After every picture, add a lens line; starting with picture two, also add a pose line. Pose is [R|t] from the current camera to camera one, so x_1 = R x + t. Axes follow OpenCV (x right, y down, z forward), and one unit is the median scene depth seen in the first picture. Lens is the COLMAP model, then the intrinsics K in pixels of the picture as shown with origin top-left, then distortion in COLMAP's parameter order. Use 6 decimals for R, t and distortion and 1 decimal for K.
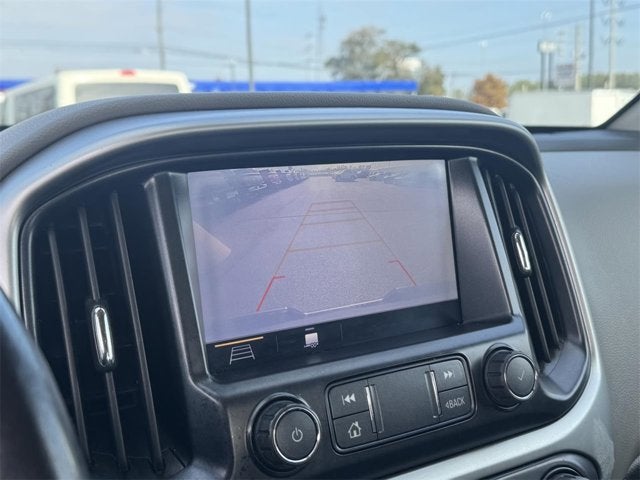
lens RADIAL K [[756.1, 0, 320.0], [0, 756.1, 240.0], [0, 0, 1]] dist [0.225780, -0.646805]
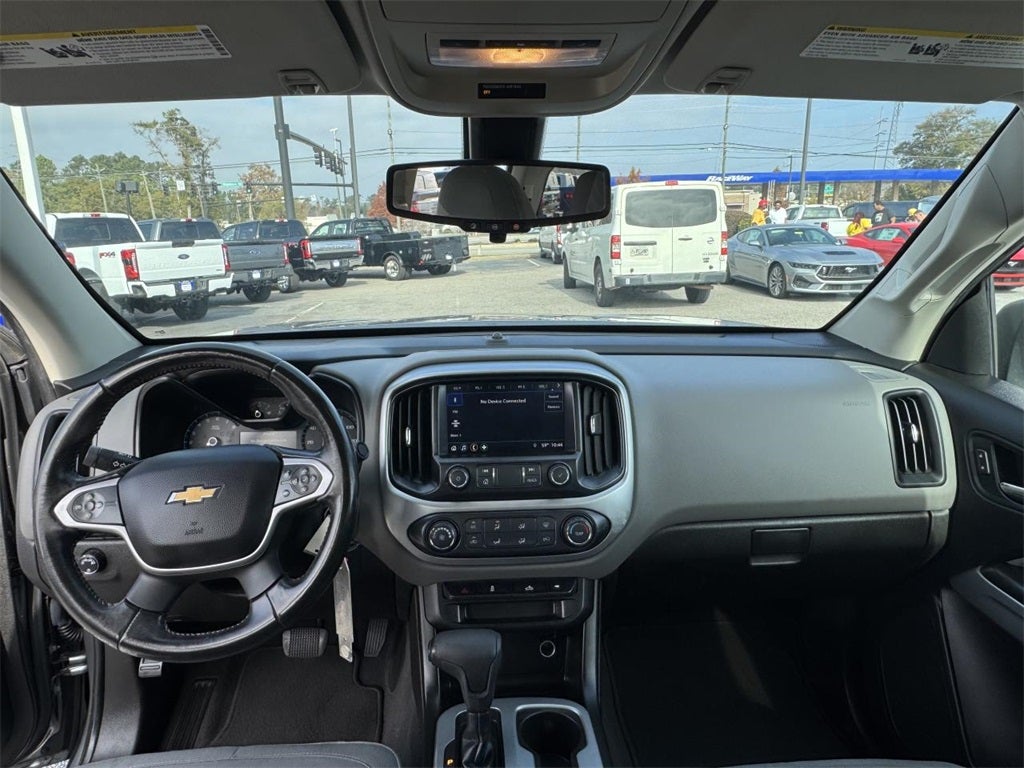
lens RADIAL K [[680.3, 0, 512.0], [0, 680.3, 384.0], [0, 0, 1]] dist [0.001750, -0.001246]
pose [[0.871988, 0.127759, -0.472563, 1.182290], [-0.074833, 0.988786, 0.129237, -0.414367], [0.483774, -0.077329, 0.871770, -1.058019]]
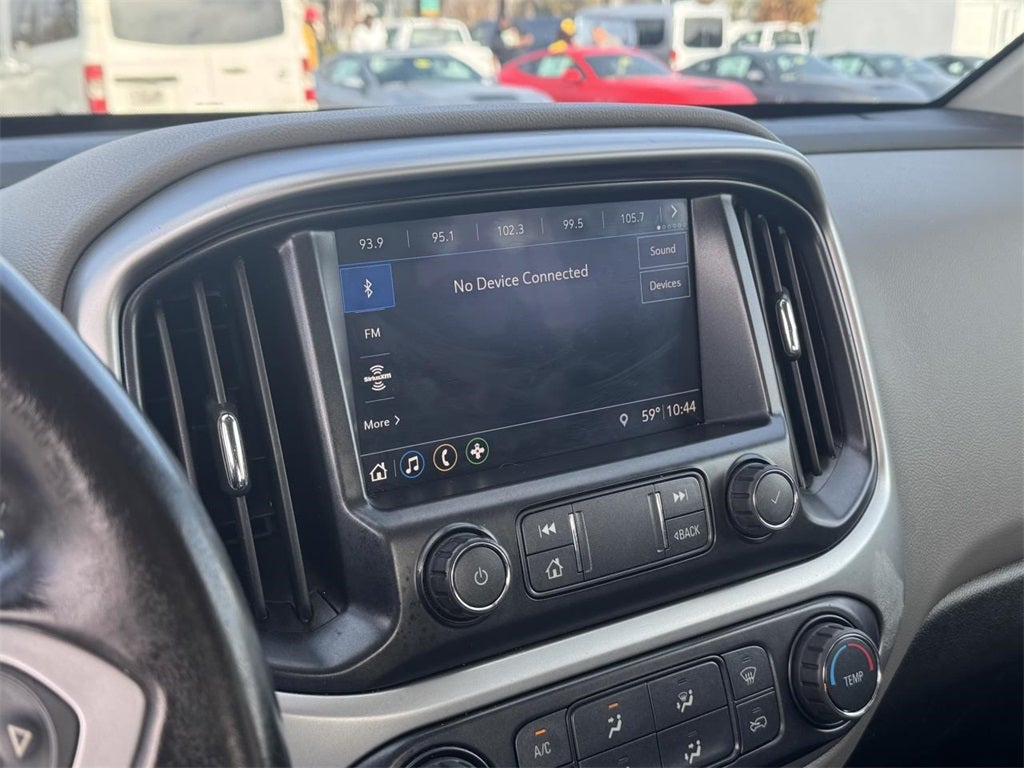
lens RADIAL K [[1209.8, 0, 512.0], [0, 1209.8, 384.0], [0, 0, 1]] dist [0.225780, -0.646805]
pose [[0.999933, 0.010607, 0.004661, -0.004908], [-0.011099, 0.992373, 0.122773, -0.081226], [-0.003323, -0.122816, 0.992424, -0.184783]]
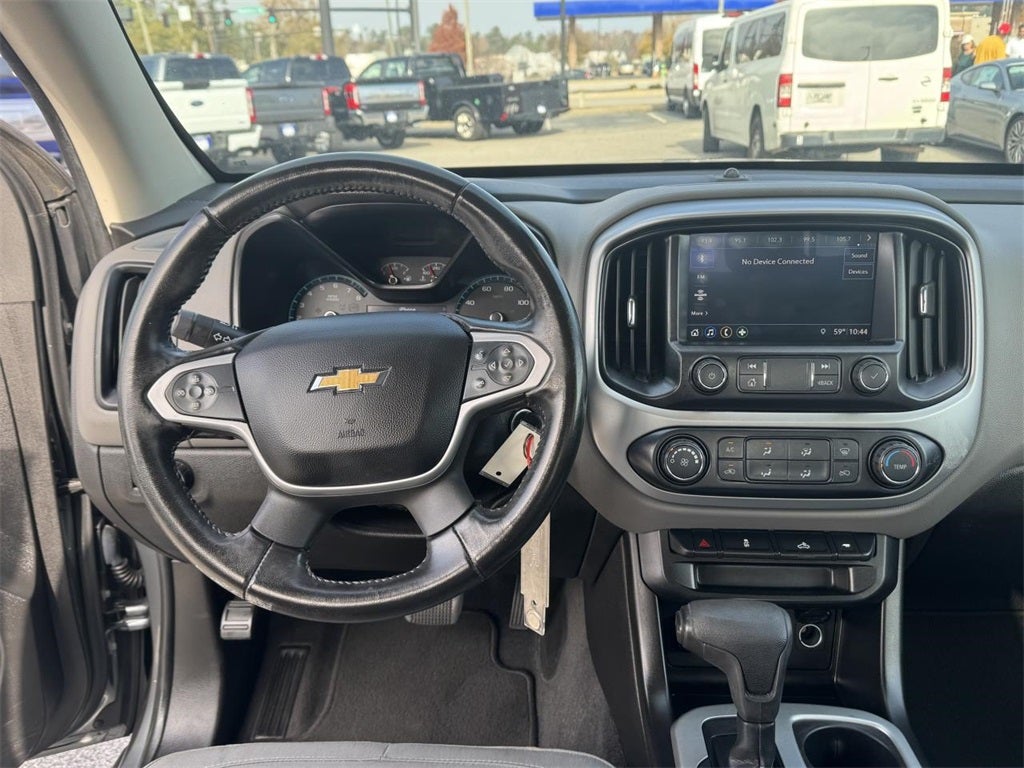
lens RADIAL K [[890.7, 0, 512.0], [0, 890.7, 384.0], [0, 0, 1]] dist [0.101166, -0.205390]
pose [[0.814681, 0.204262, -0.542744, 0.697930], [-0.082093, 0.967110, 0.240748, -0.212517], [0.574069, -0.151577, 0.804655, -1.024990]]
